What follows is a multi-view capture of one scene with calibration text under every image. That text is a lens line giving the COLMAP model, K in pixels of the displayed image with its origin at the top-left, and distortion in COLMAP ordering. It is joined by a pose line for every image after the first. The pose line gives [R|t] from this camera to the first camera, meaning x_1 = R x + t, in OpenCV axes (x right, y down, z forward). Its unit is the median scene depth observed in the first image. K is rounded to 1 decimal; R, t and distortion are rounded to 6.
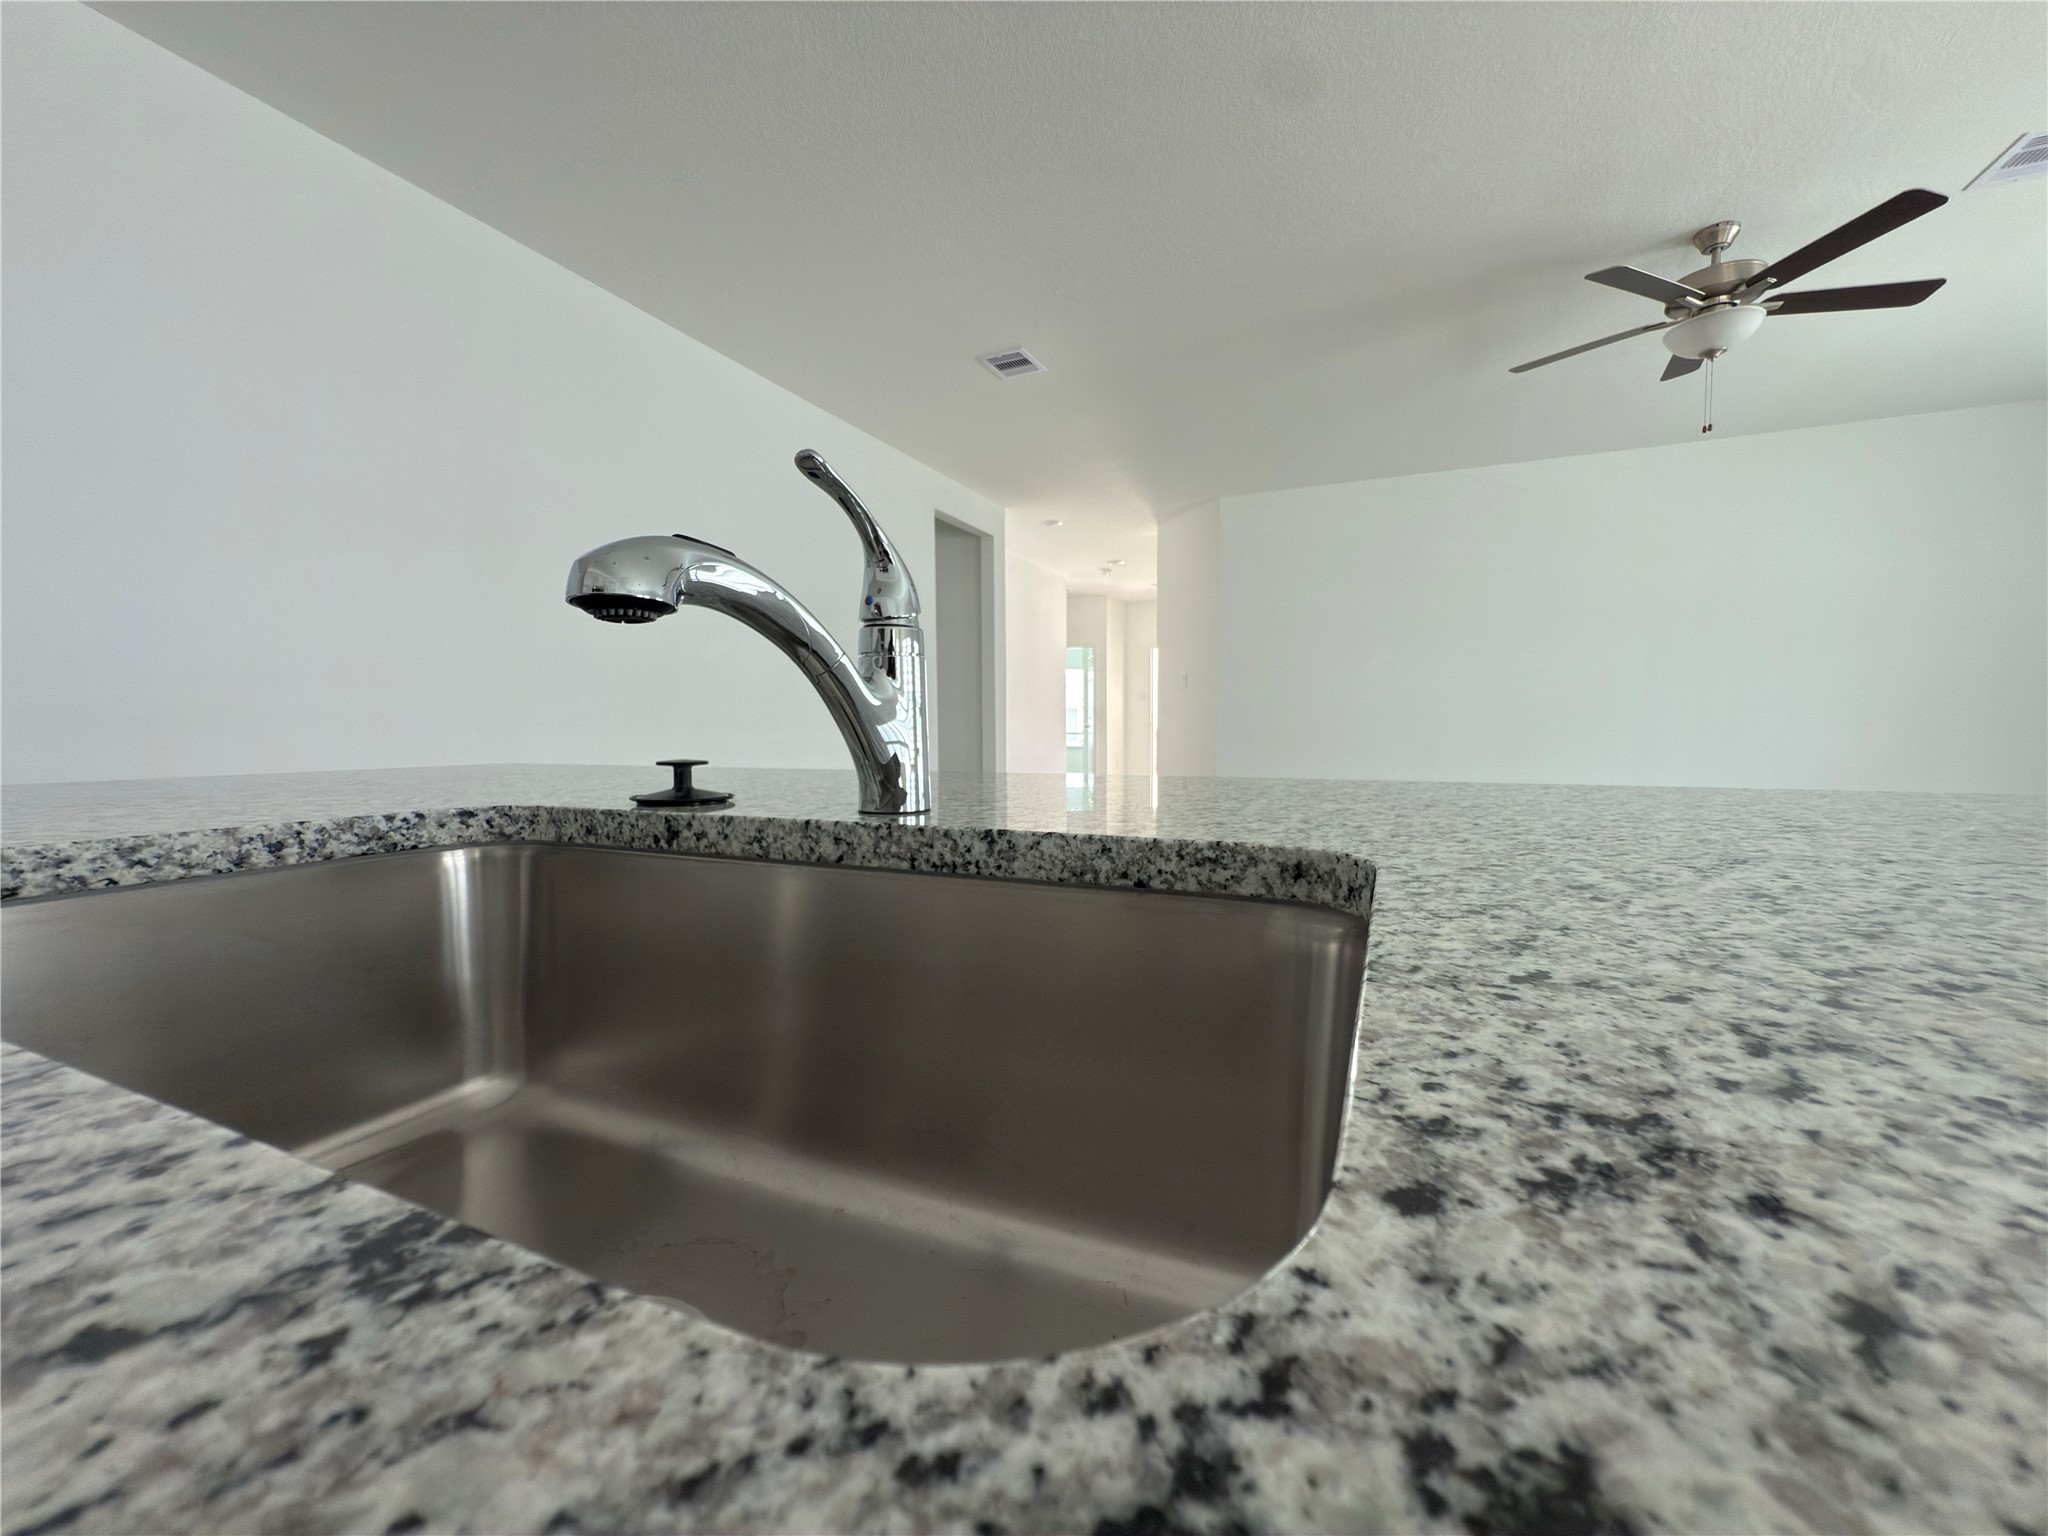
lens RADIAL K [[814.9, 0, 1024.0], [0, 814.9, 768.0], [0, 0, 1]] dist [0.000795, -0.000243]
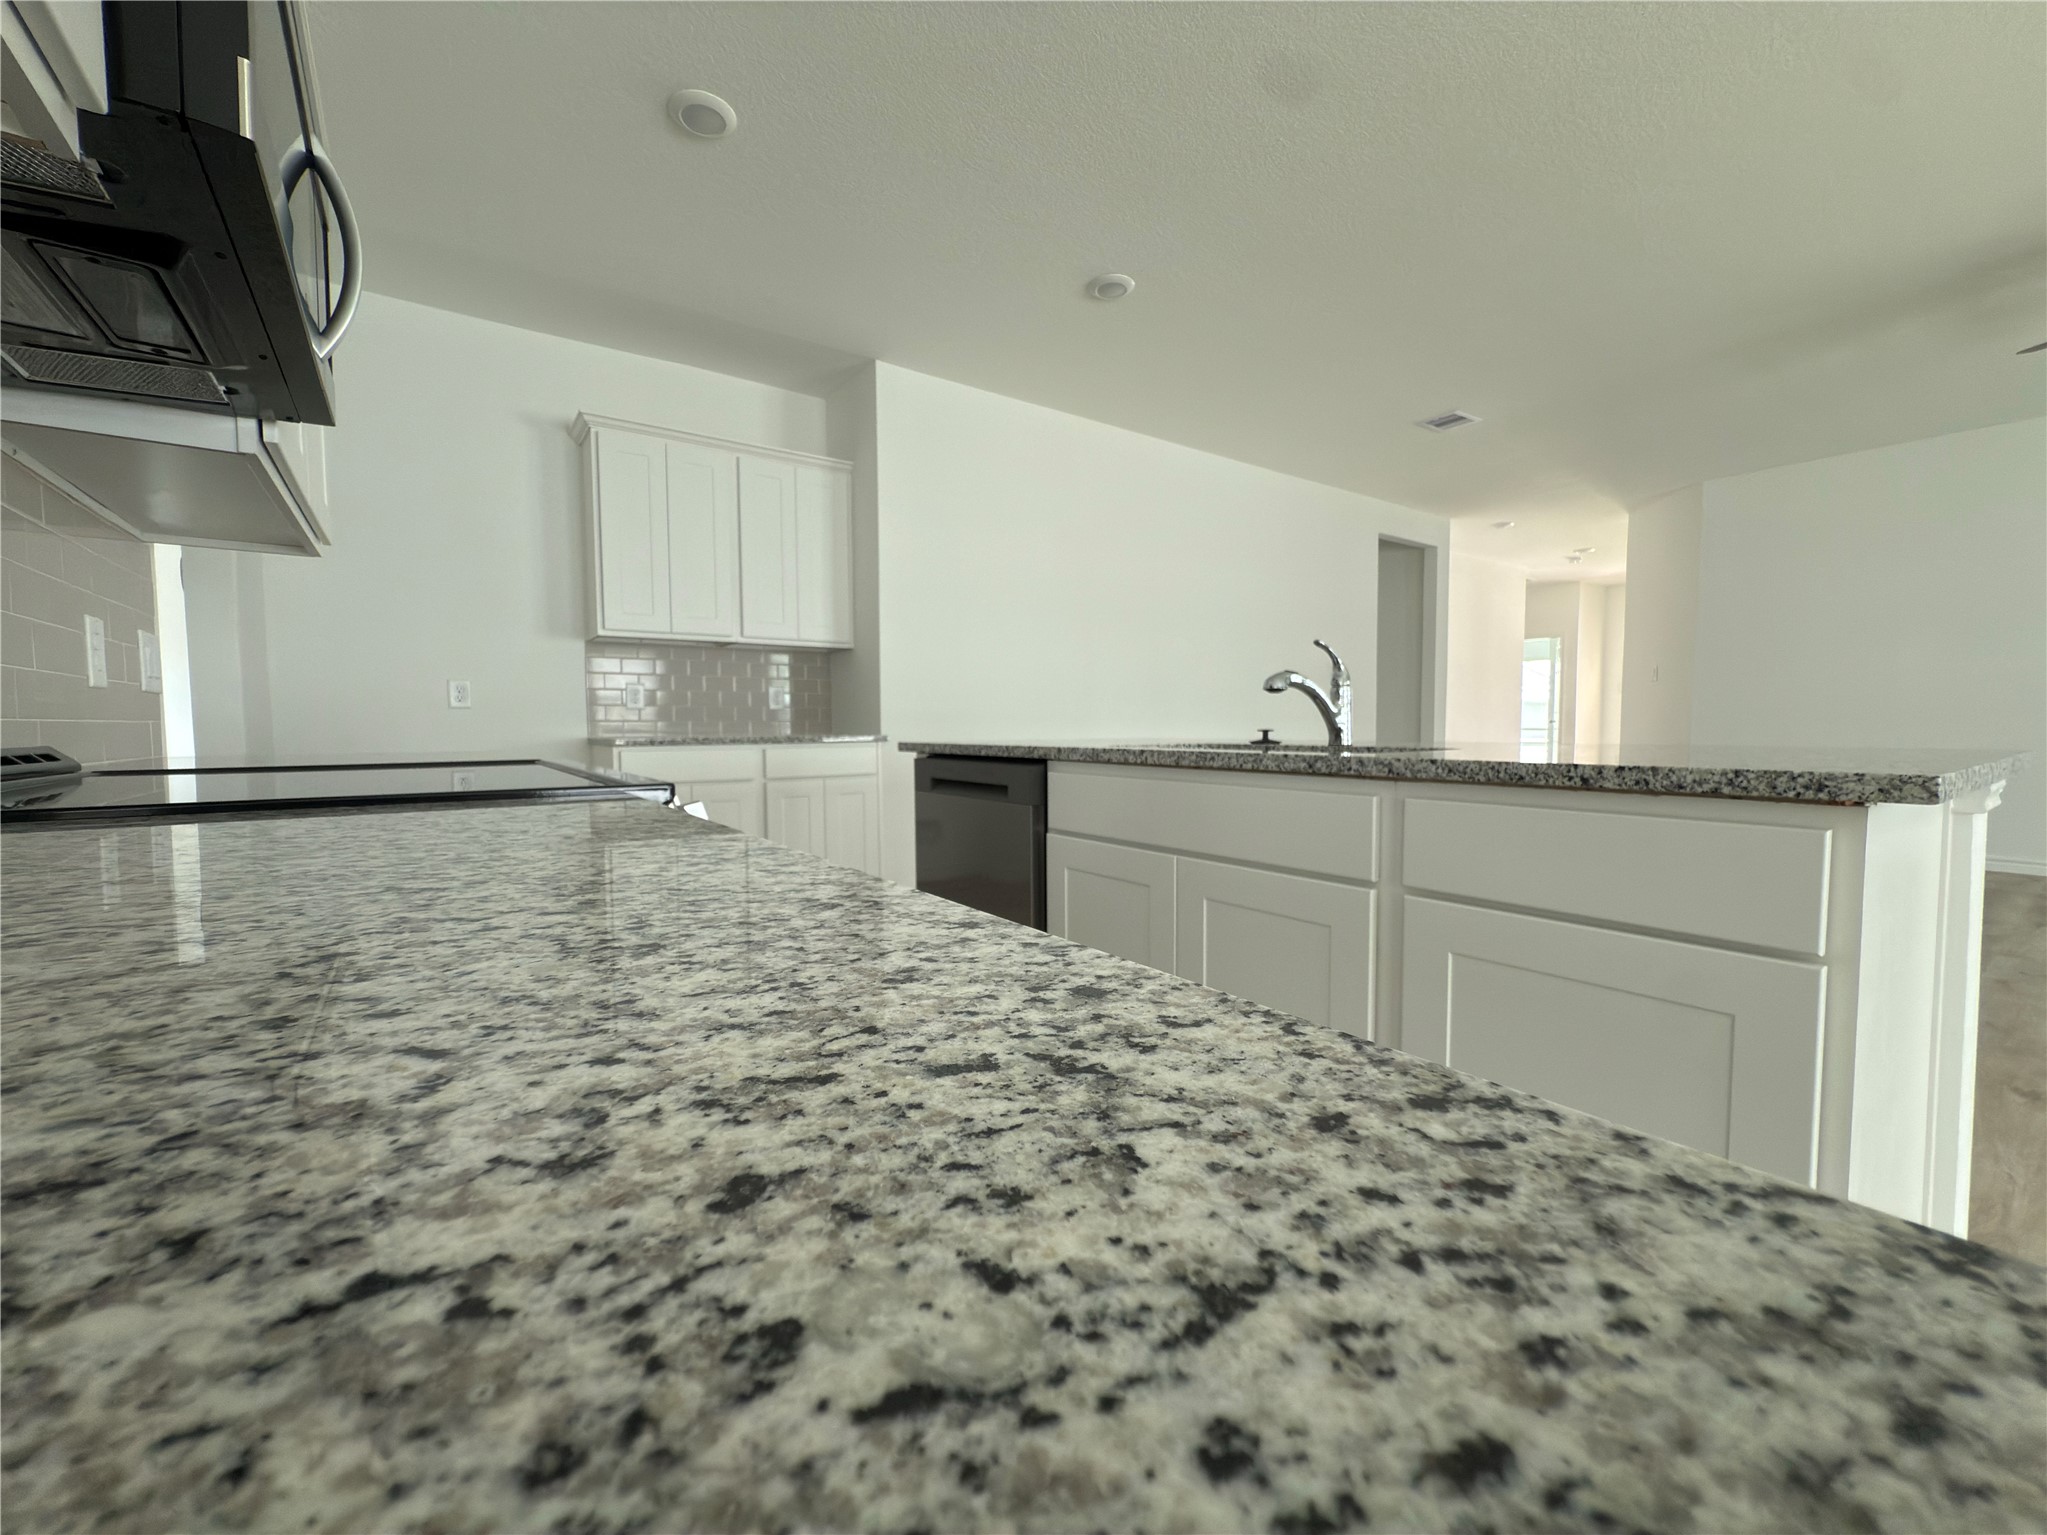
lens RADIAL K [[814.5, 0, 1023.5], [0, 814.5, 767.5], [0, 0, 1]] dist [0.000795, -0.000243]
pose [[0.867225, 0.030618, -0.496975, 0.038578], [-0.027782, 0.999528, 0.013100, 0.014623], [0.497141, 0.002446, 0.867666, -0.258027]]
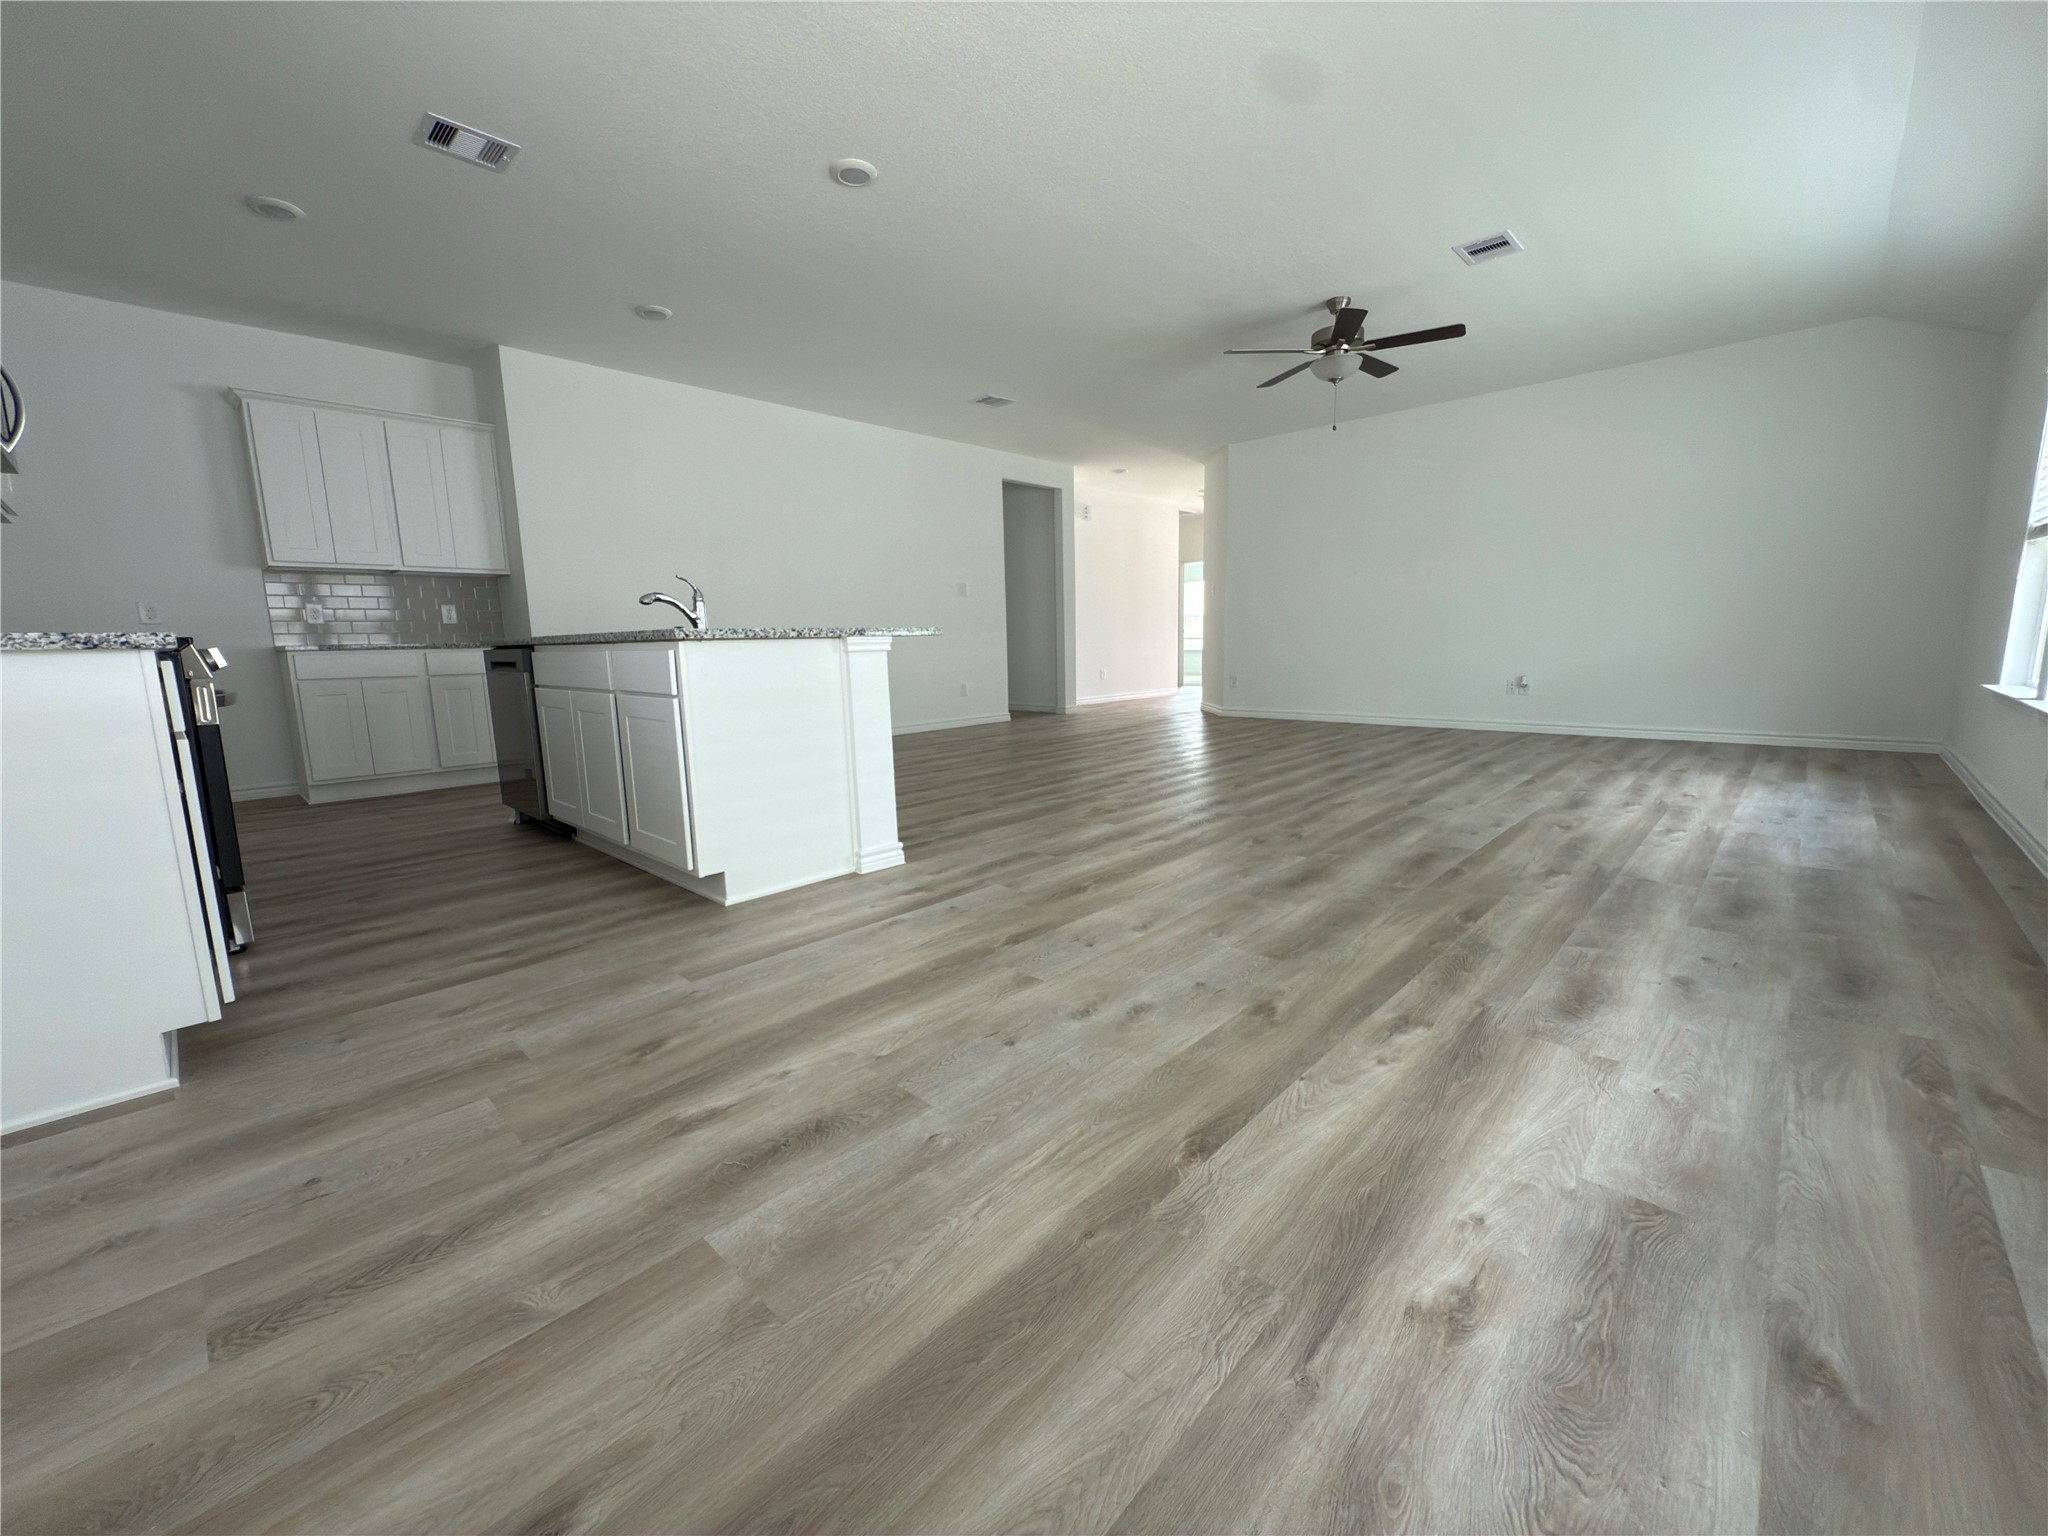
lens RADIAL K [[814.9, 0, 1024.0], [0, 814.9, 768.0], [0, 0, 1]] dist [0.000795, -0.000243]
pose [[0.941725, 0.040746, -0.333907, 0.433543], [-0.004085, 0.993949, 0.109769, 0.038640], [0.336359, -0.102008, 0.936193, -0.406889]]
